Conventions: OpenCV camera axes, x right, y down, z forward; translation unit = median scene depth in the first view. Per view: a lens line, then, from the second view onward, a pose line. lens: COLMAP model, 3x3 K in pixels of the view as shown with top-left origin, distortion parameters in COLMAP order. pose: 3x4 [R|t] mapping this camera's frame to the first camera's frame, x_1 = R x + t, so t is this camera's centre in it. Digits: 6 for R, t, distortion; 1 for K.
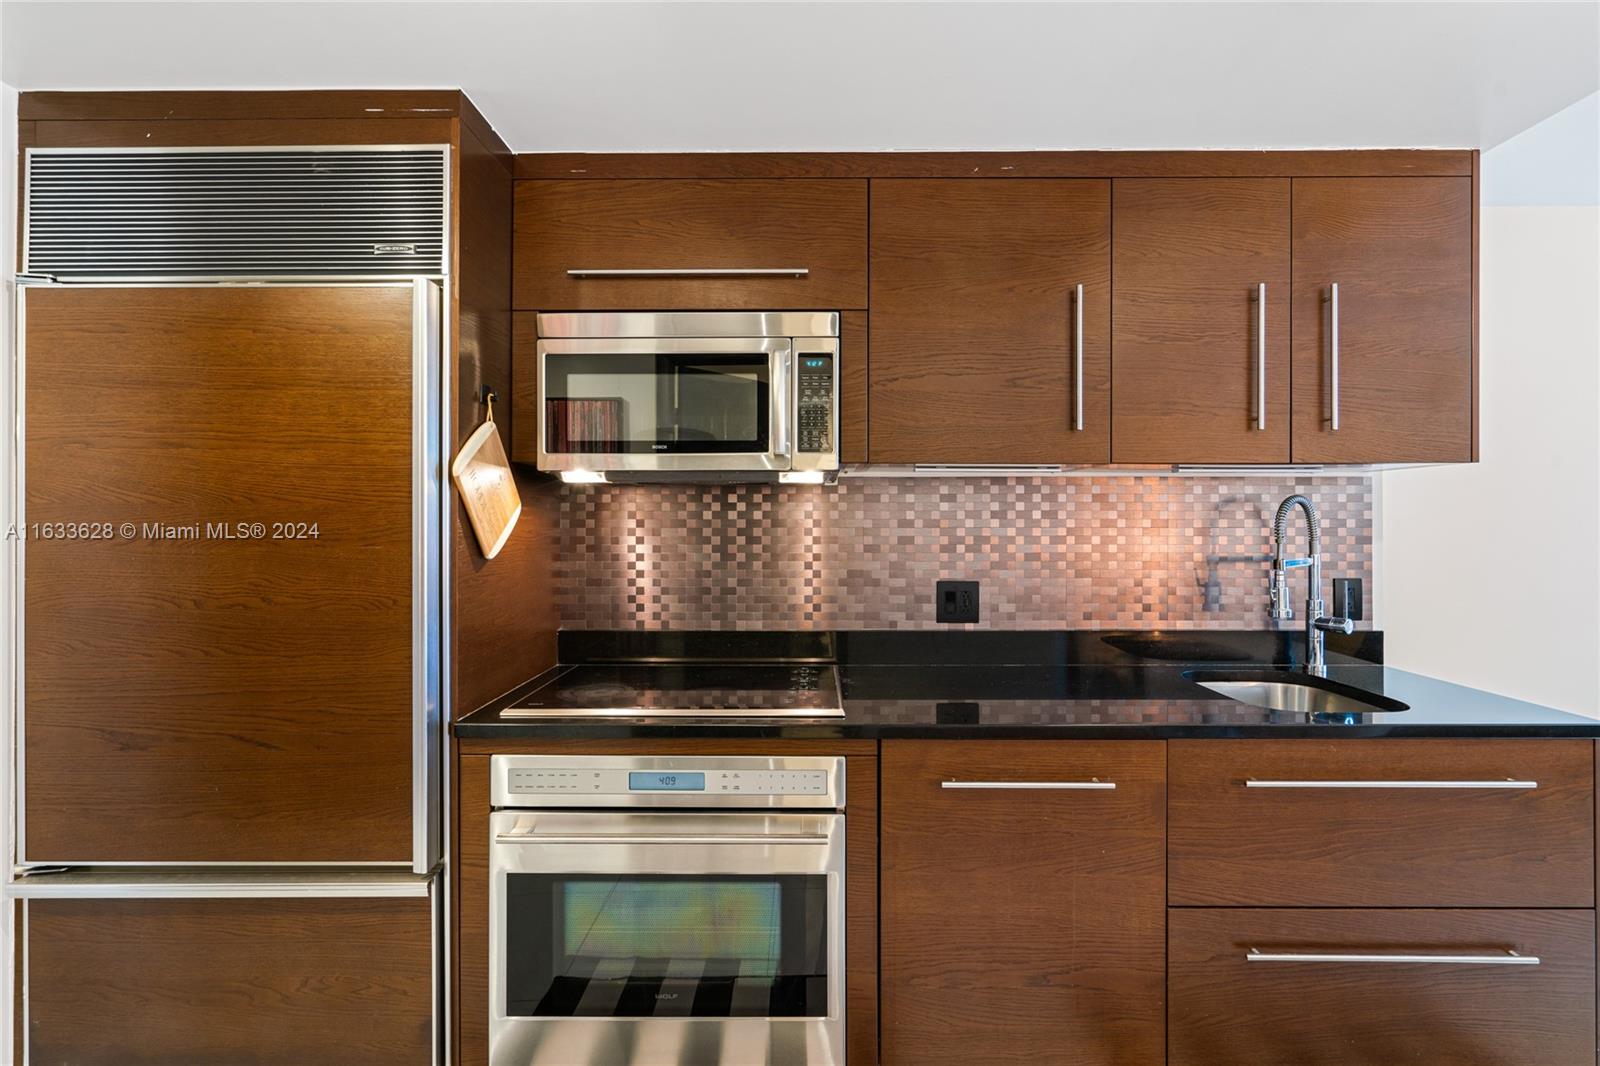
lens RADIAL K [[743.0, 0, 814.4], [0, 743.0, 526.5], [0, 0, 1]] dist [-0.007356, 0.003616]
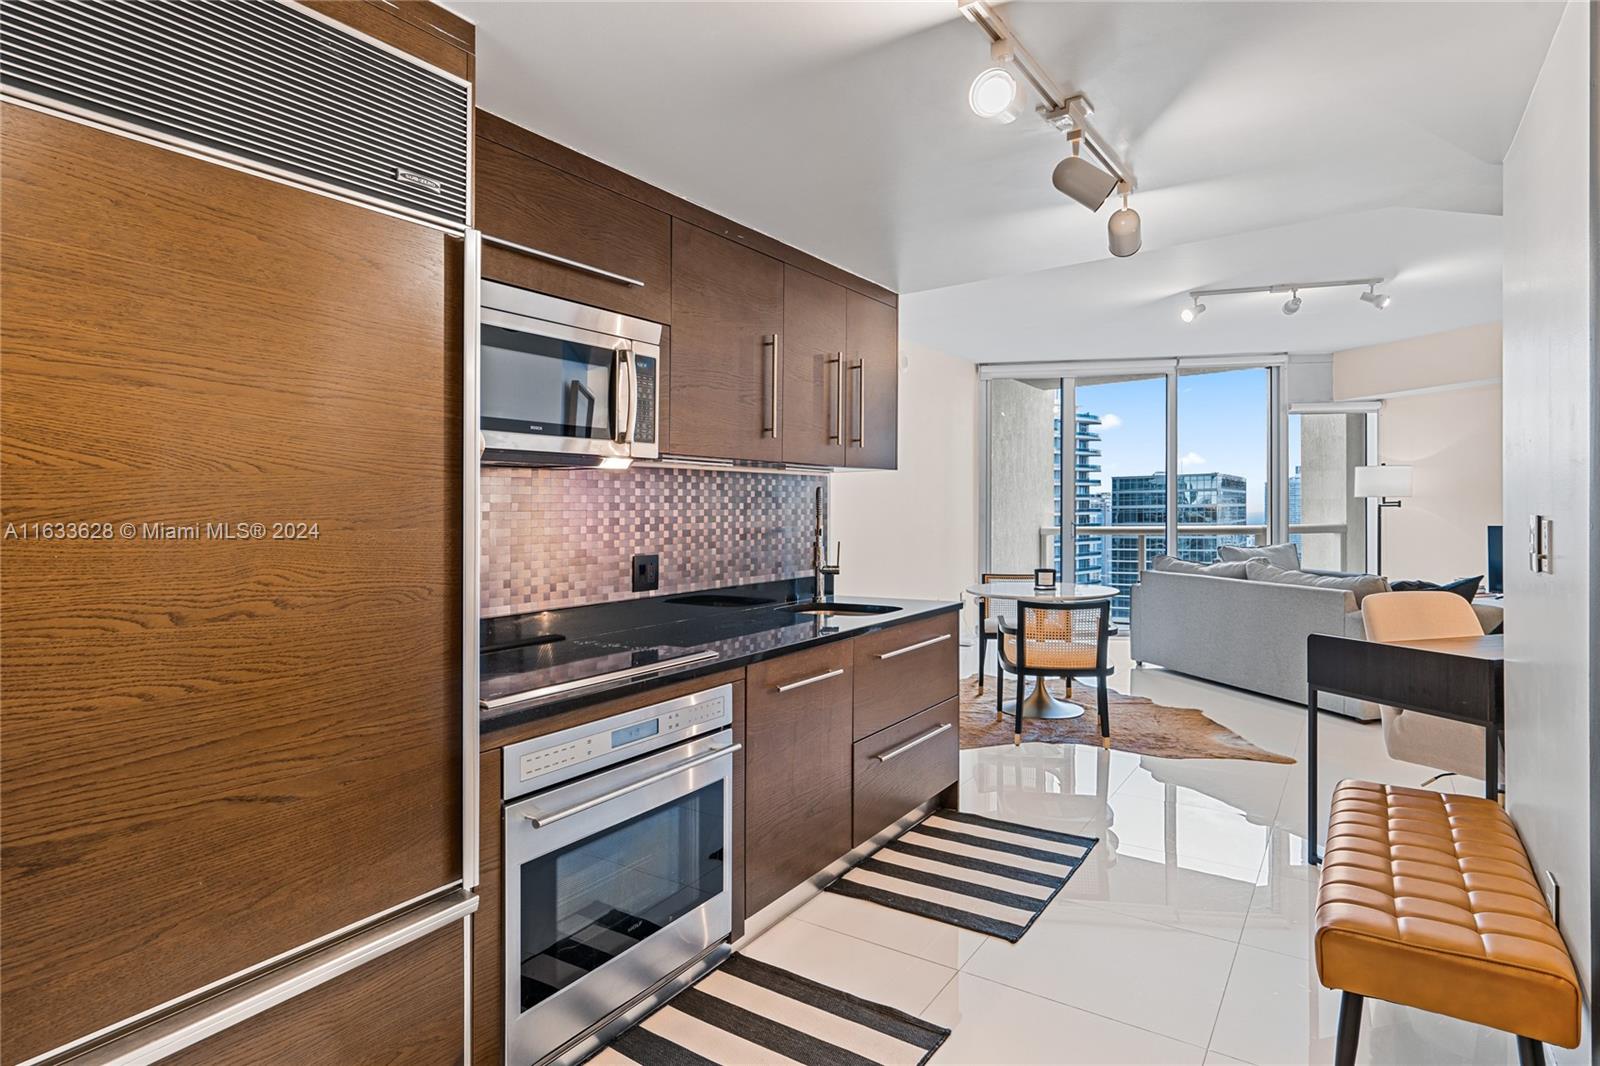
lens RADIAL K [[756.3, 0, 799.7], [0, 756.3, 532.5], [0, 0, 1]] dist [-0.004696, 0.003629]
pose [[0.607638, -0.033159, 0.793522, -0.621547], [0.021986, 0.999447, 0.024928, 0.012549], [-0.793910, 0.002299, 0.608031, 0.073877]]
